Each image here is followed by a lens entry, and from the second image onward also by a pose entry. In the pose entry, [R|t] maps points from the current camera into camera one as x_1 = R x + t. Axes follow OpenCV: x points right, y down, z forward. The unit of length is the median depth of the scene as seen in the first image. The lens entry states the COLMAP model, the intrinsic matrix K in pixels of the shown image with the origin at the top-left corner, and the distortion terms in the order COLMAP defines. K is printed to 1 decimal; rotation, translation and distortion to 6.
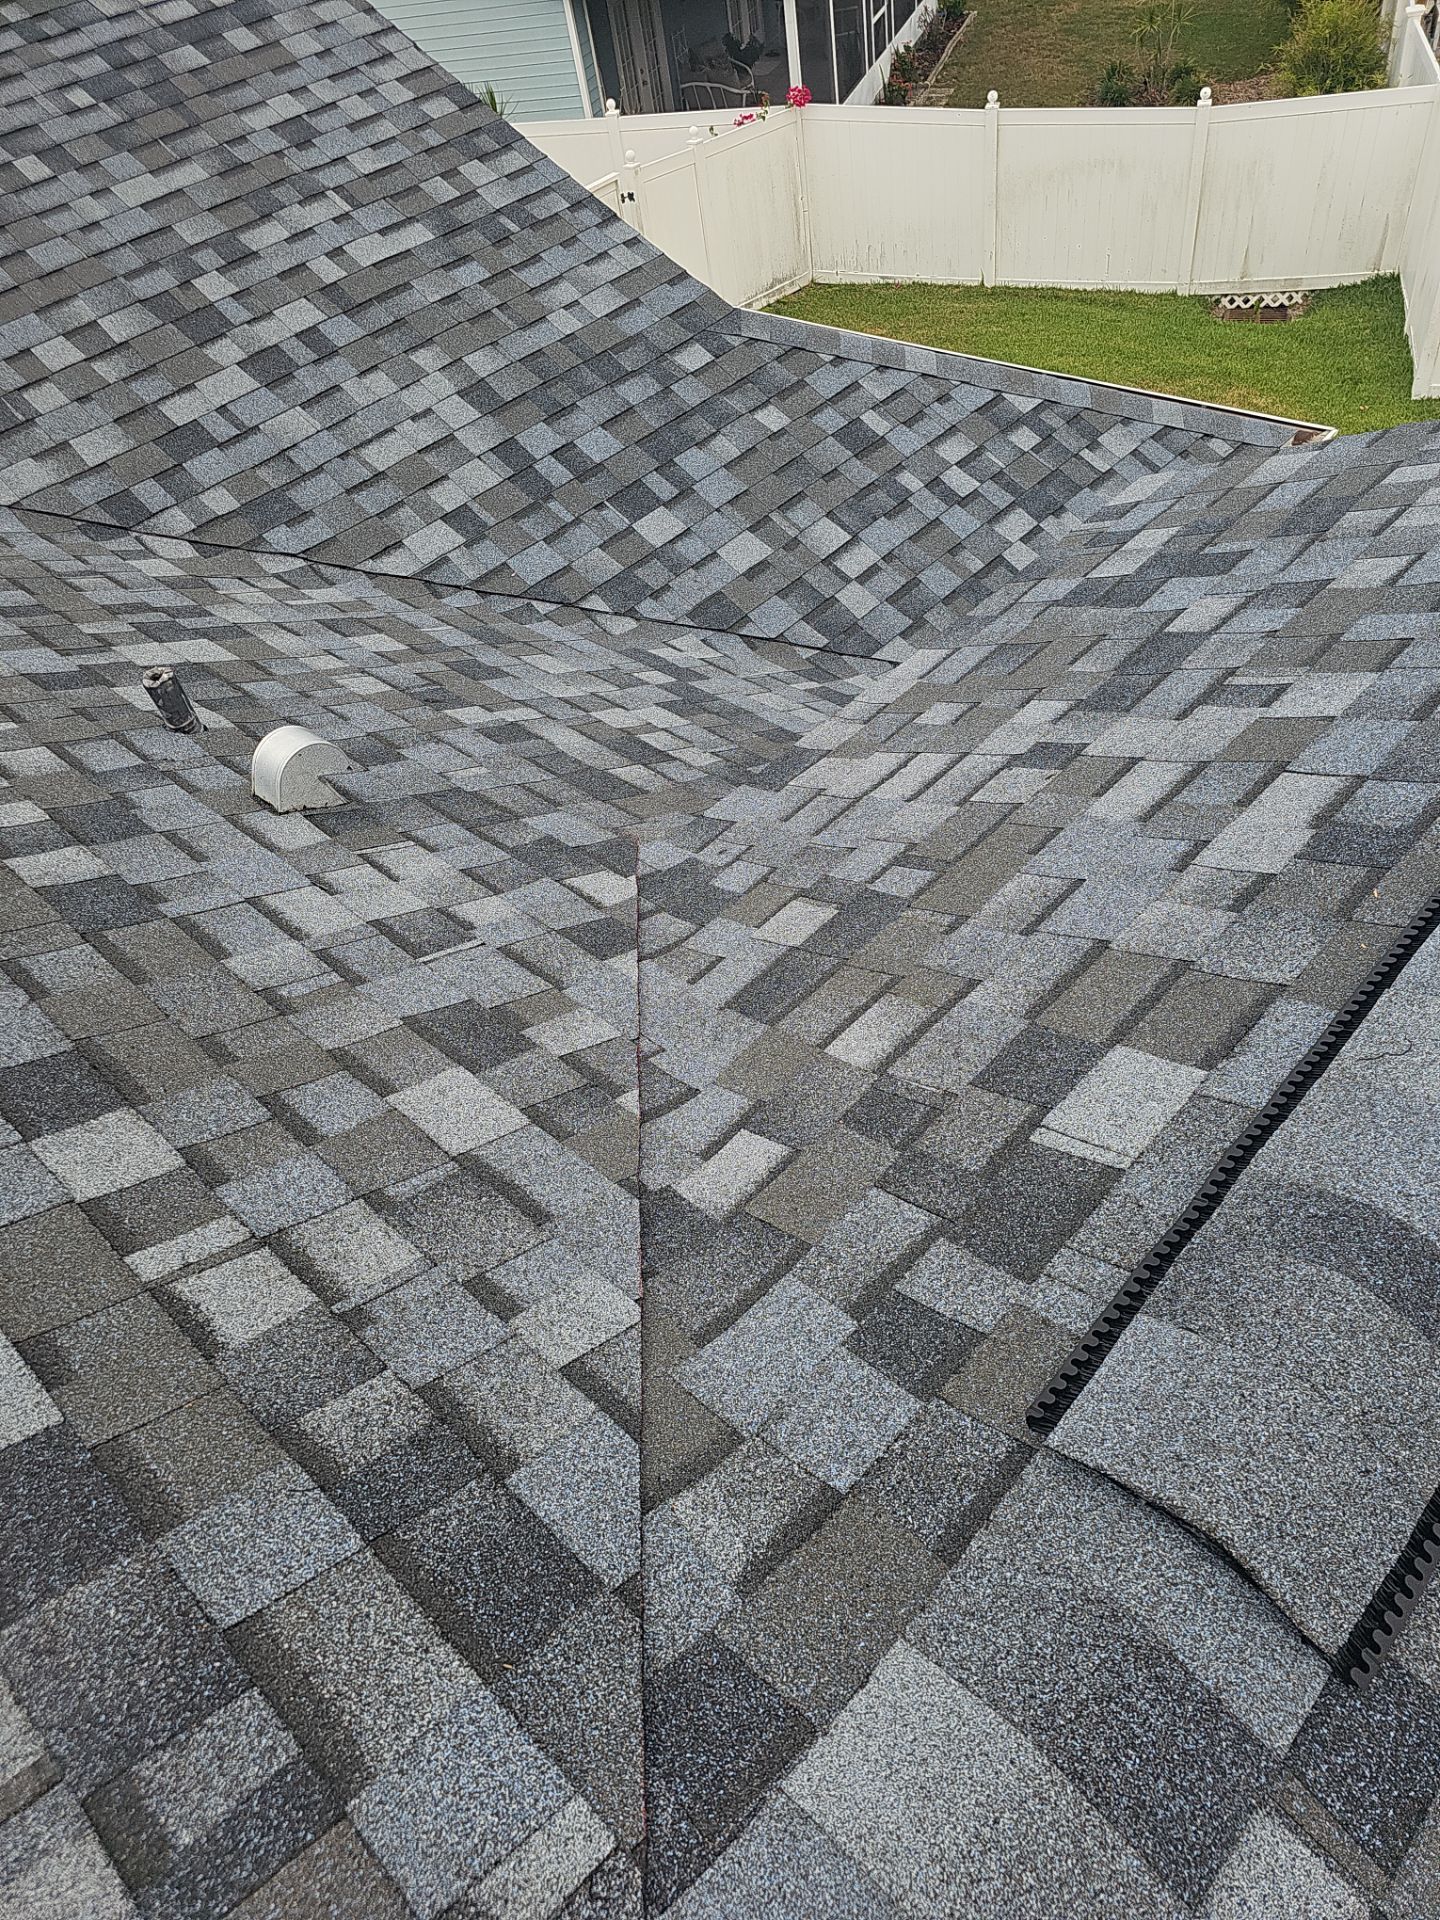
lens RADIAL K [[1265.7, 0, 722.3], [0, 1265.7, 986.5], [0, 0, 1]] dist [0.056319, -0.039520]
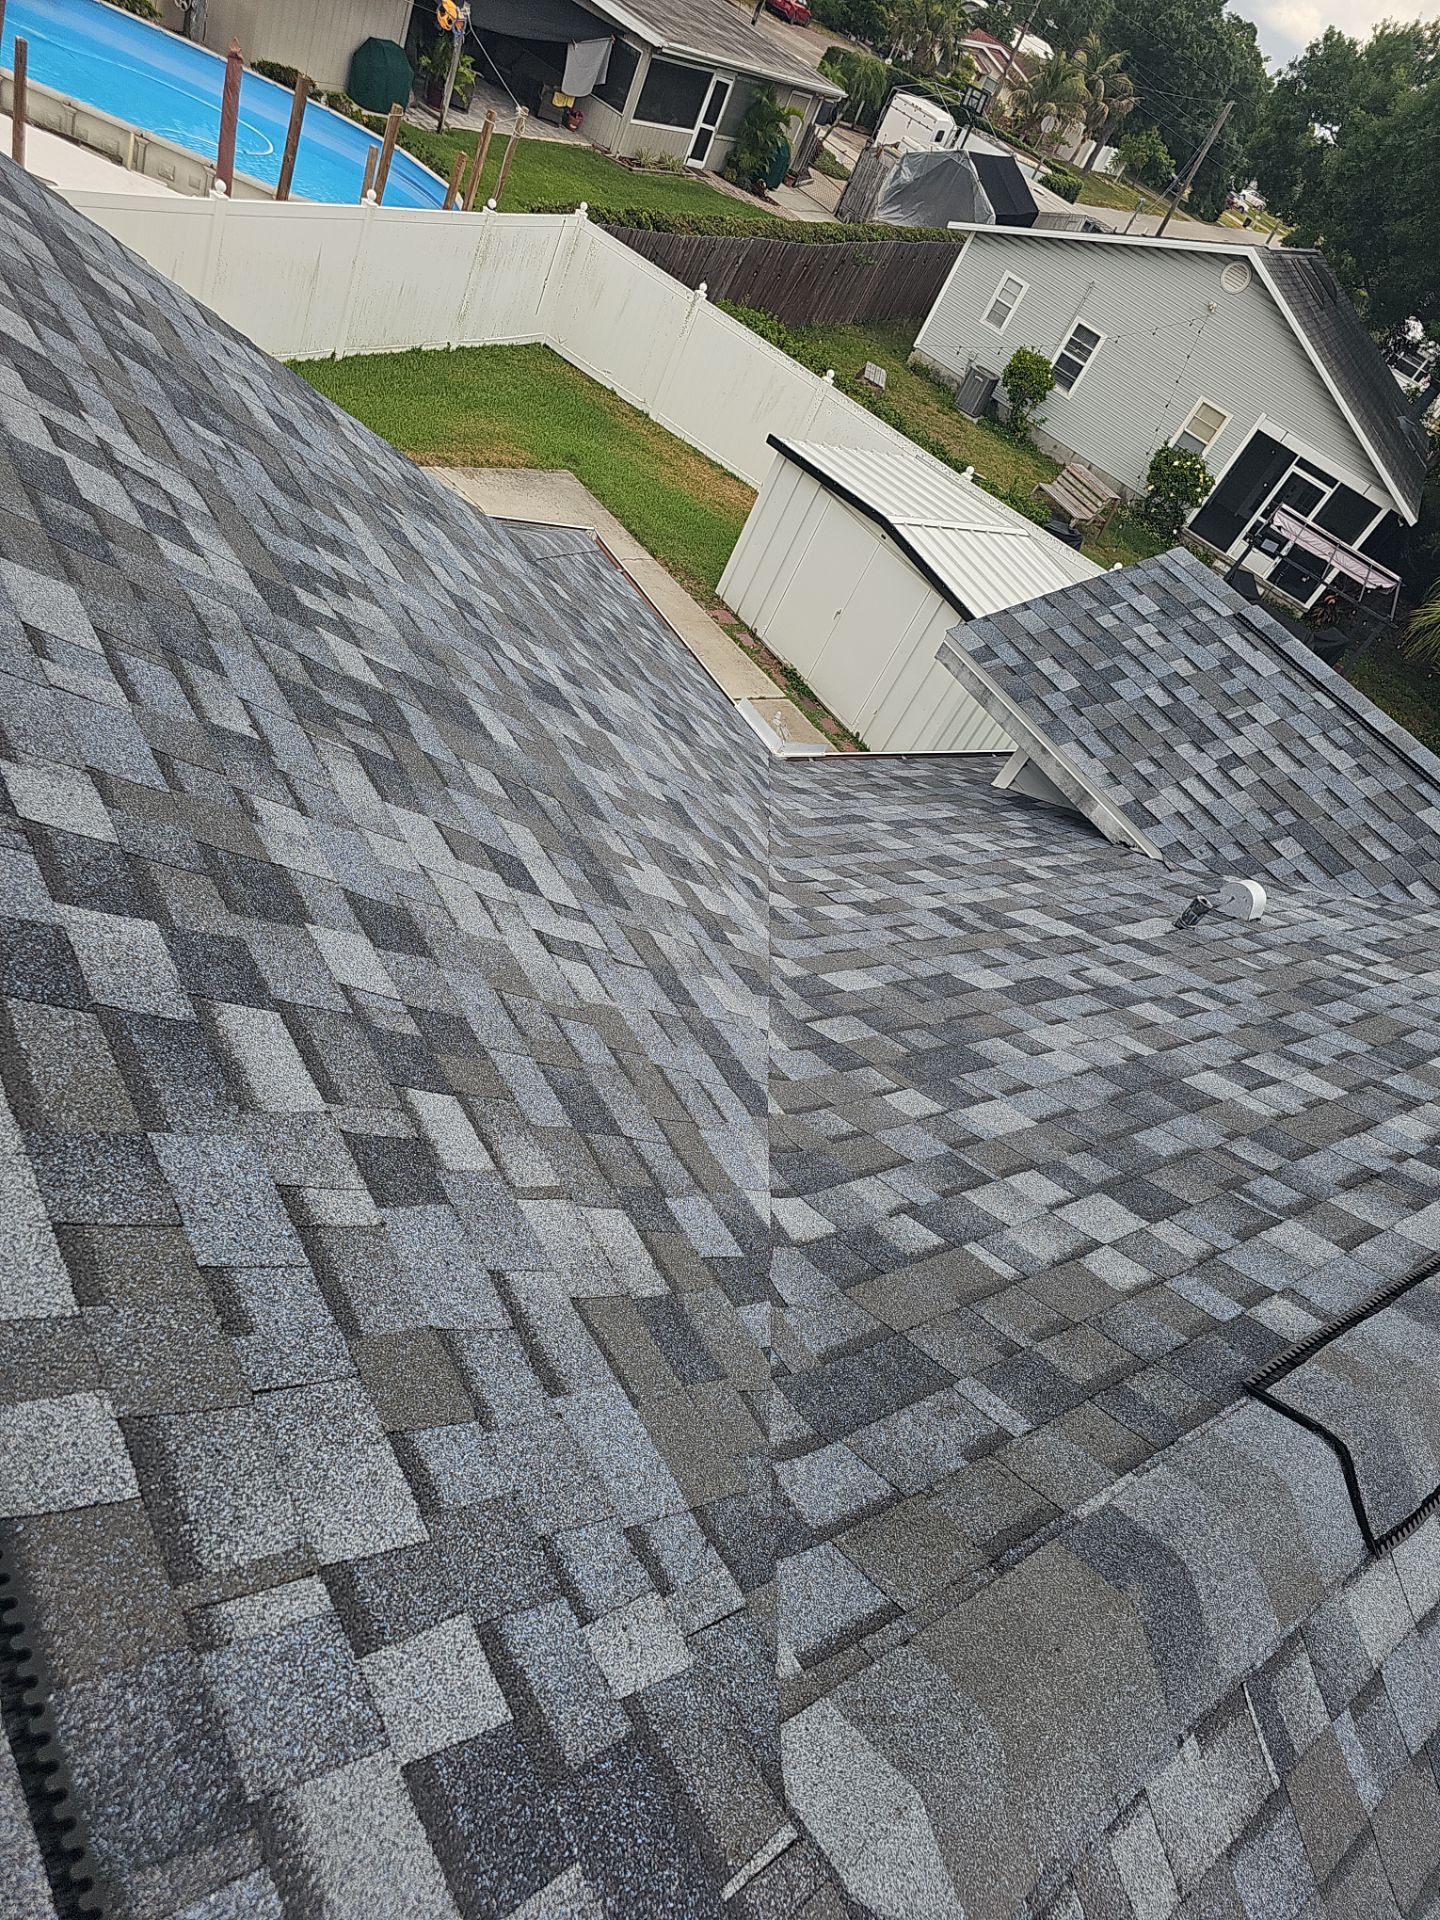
lens RADIAL K [[1265.7, 0, 722.3], [0, 1265.7, 986.5], [0, 0, 1]] dist [0.056319, -0.039520]
pose [[0.148653, -0.496388, 0.855278, -1.214650], [0.364971, 0.831367, 0.419076, -0.647589], [-0.919075, 0.249855, 0.304753, 0.624272]]
